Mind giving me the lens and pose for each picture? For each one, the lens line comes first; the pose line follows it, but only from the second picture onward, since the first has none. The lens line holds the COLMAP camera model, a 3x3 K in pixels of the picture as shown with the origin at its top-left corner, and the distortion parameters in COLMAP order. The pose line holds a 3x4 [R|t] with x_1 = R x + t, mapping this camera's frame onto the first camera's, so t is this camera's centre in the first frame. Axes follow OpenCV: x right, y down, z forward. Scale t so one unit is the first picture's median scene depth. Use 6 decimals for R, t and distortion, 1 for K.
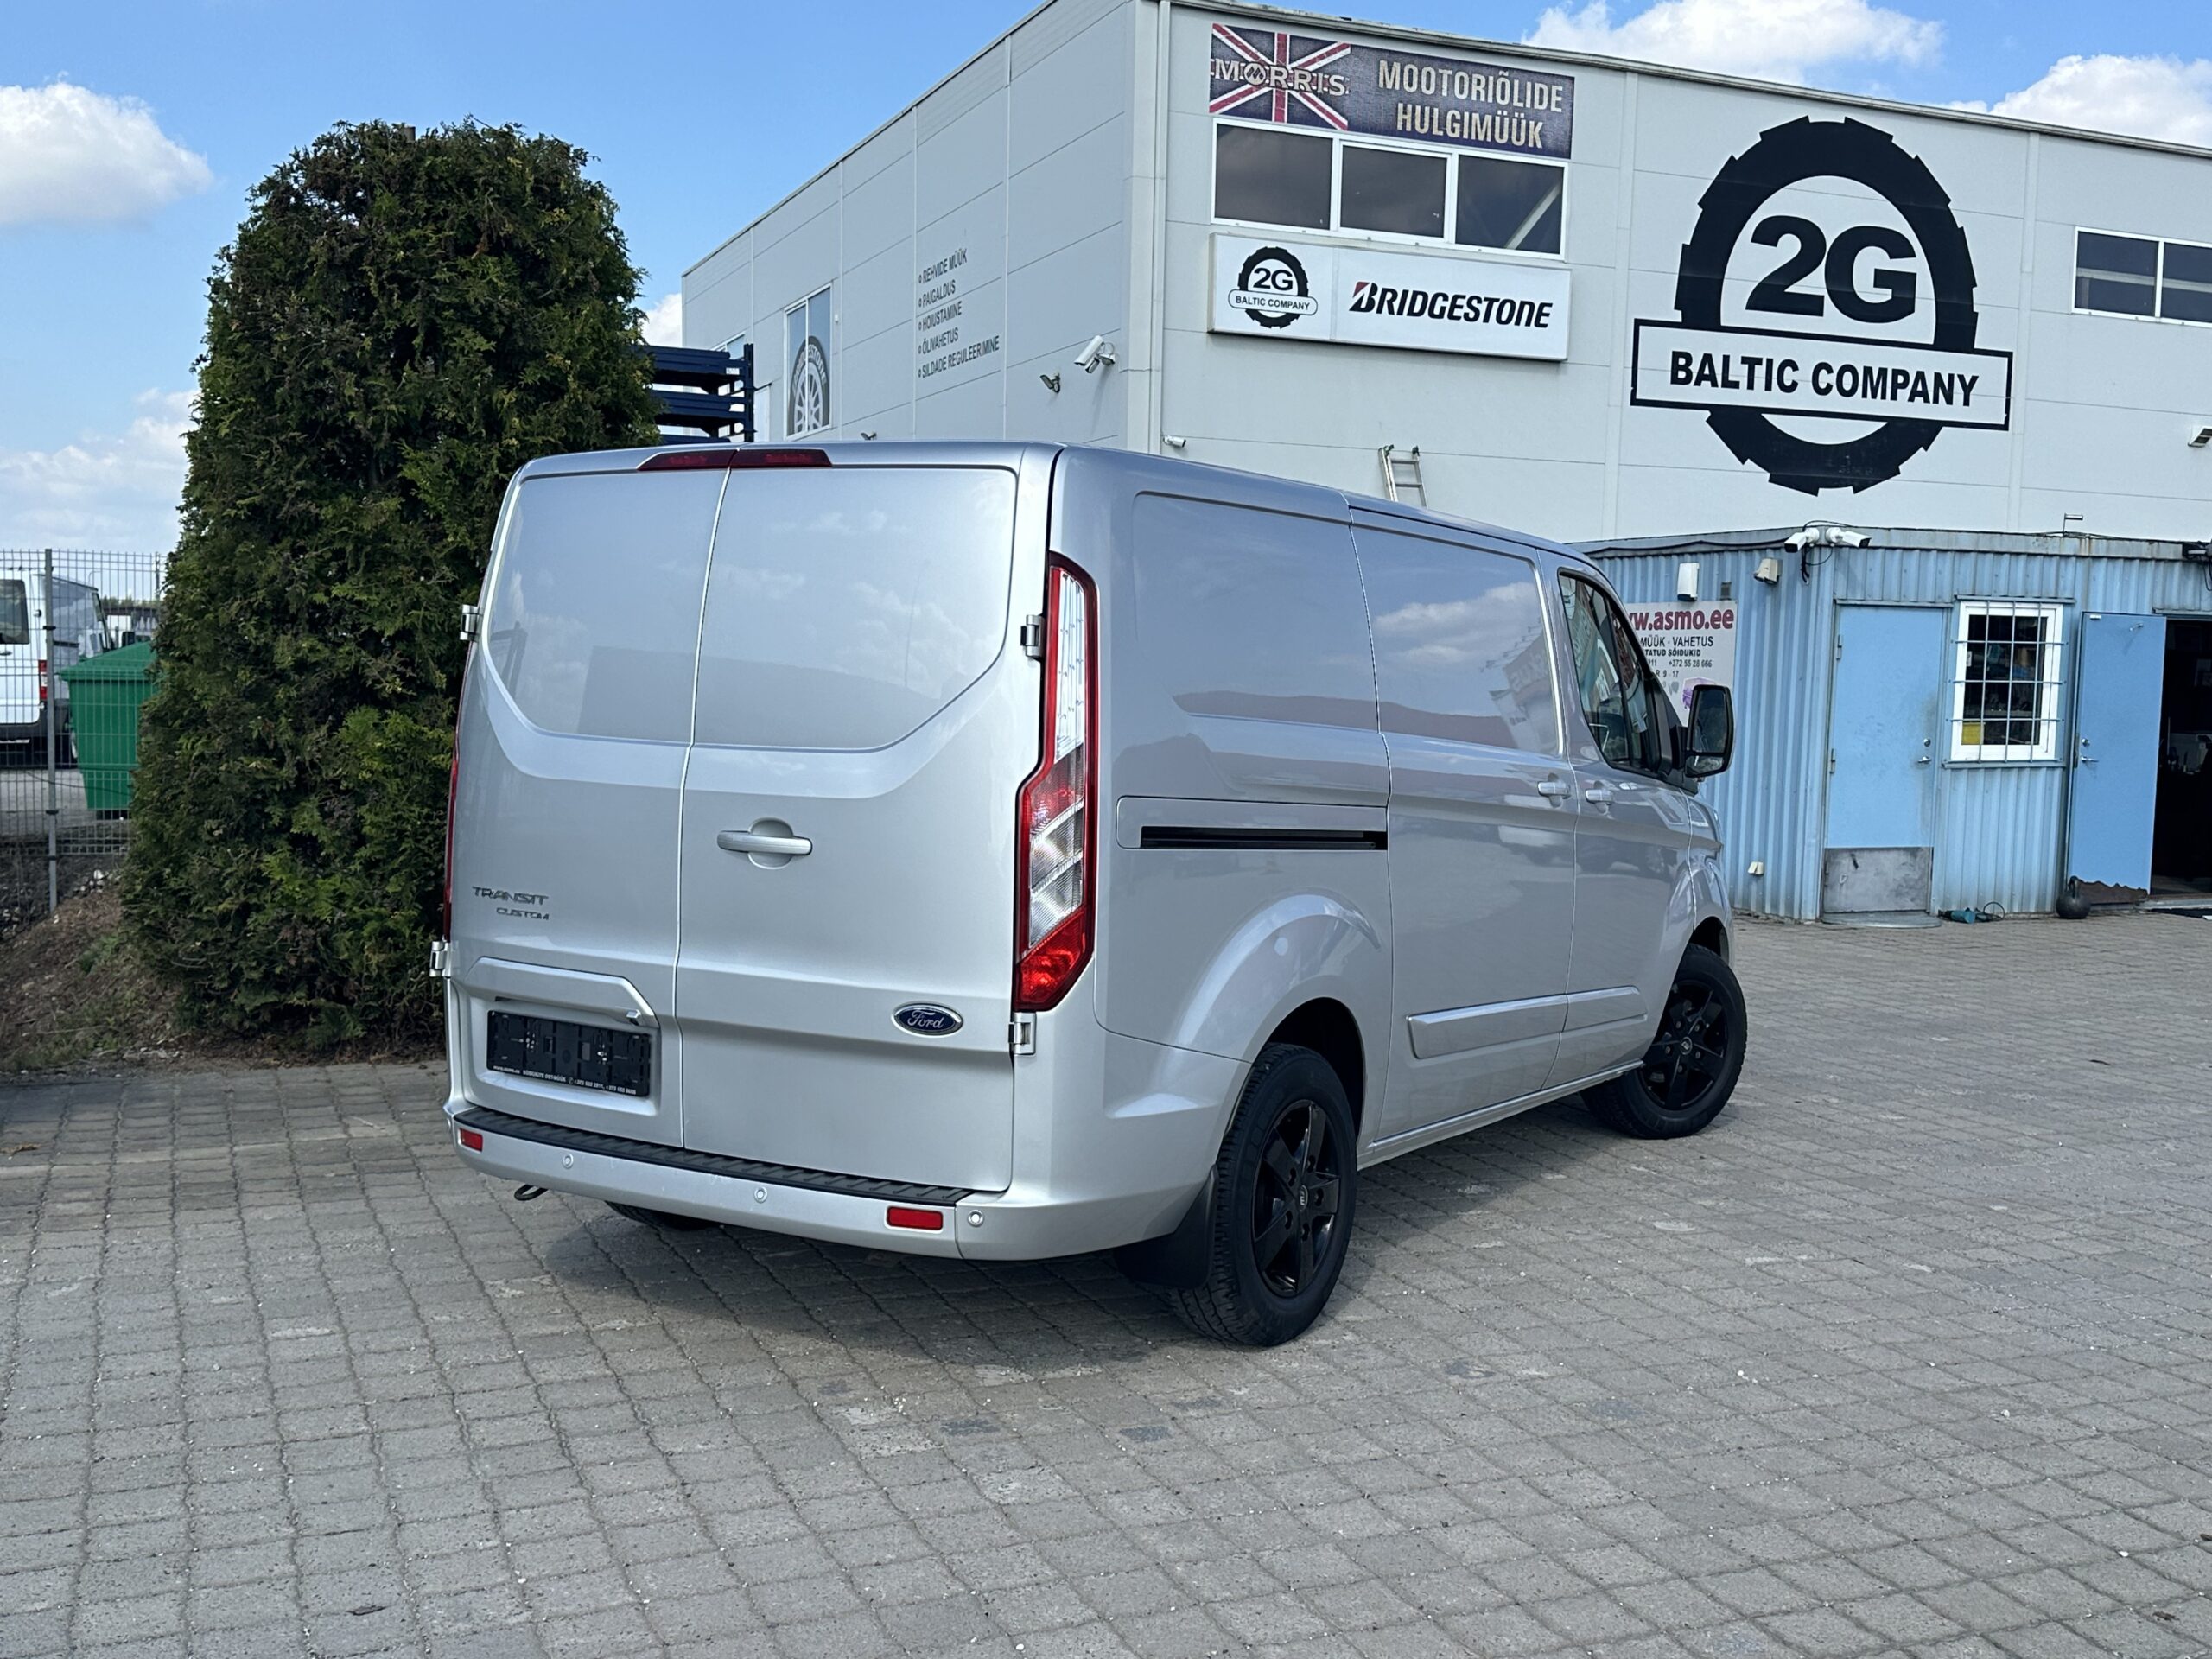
lens RADIAL K [[2199.6, 0, 1106.0], [0, 2199.6, 829.5], [0, 0, 1]] dist [0.201502, -0.406835]
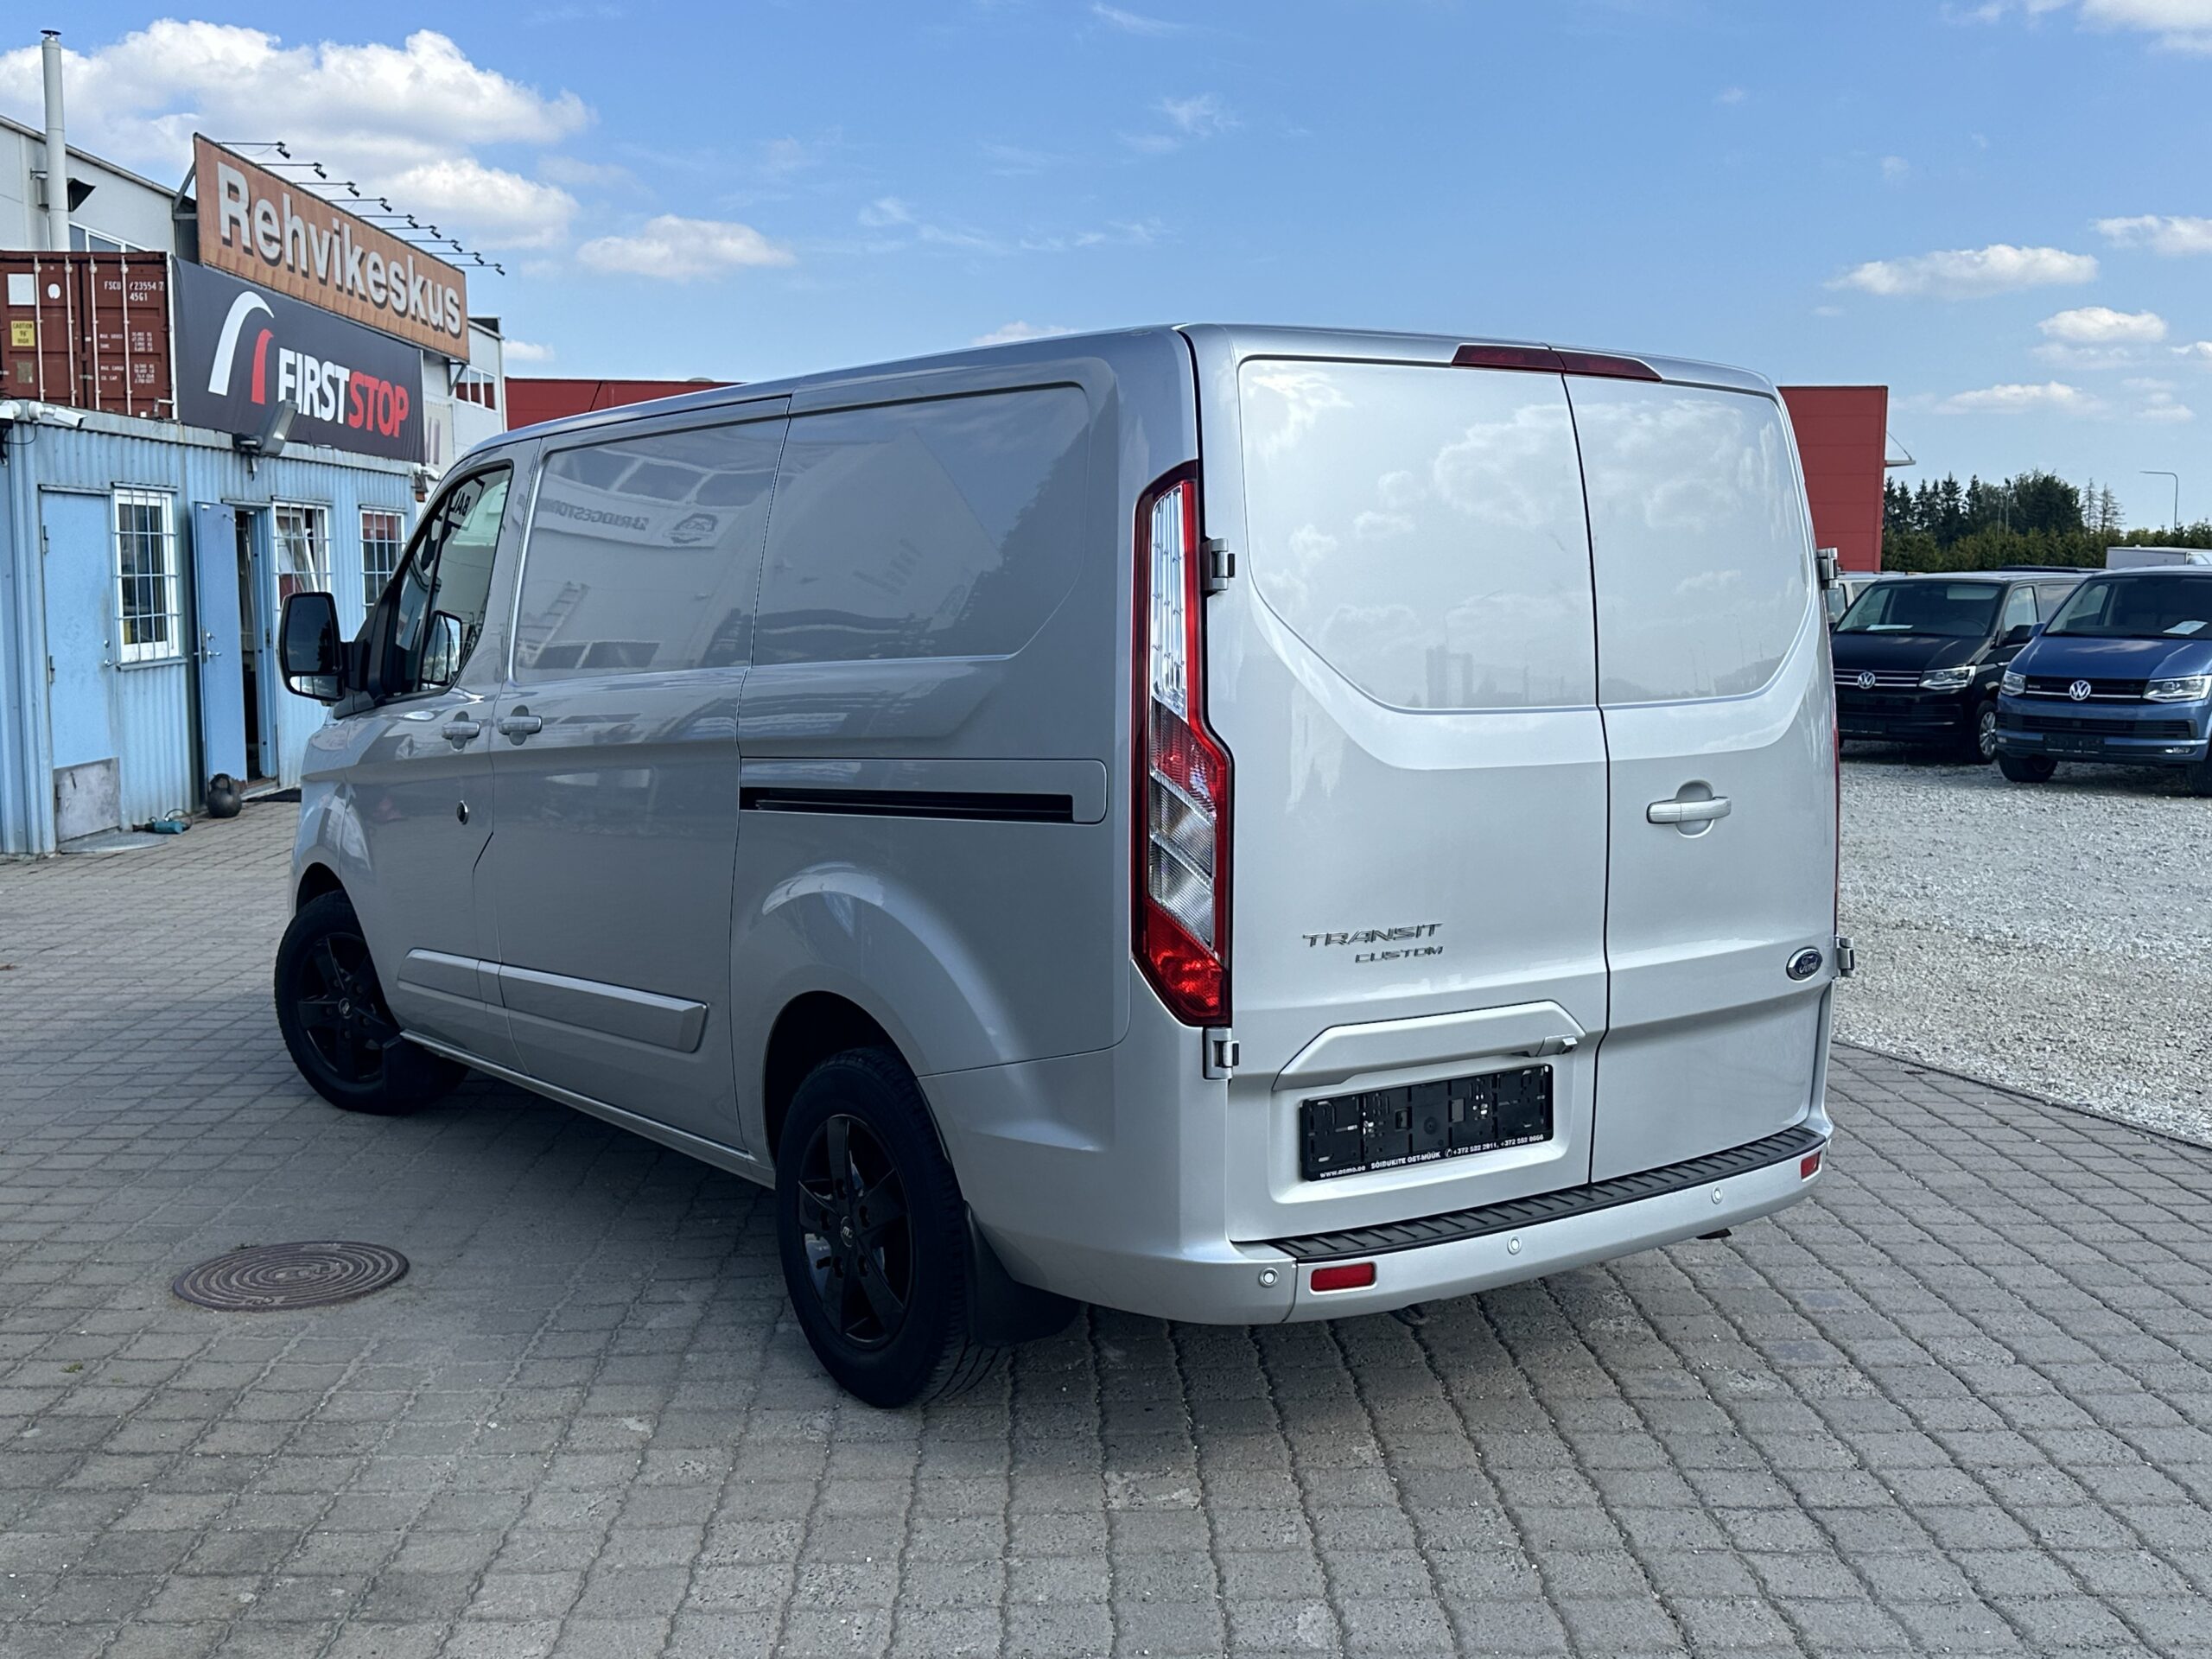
lens RADIAL K [[2151.6, 0, 1217.0], [0, 2151.6, 877.6], [0, 0, 1]] dist [0.160727, -0.358348]
pose [[0.357562, -0.144373, 0.922662, -0.925471], [0.069308, 0.989356, 0.127950, -0.082522], [-0.931314, 0.018198, 0.363762, 0.774117]]
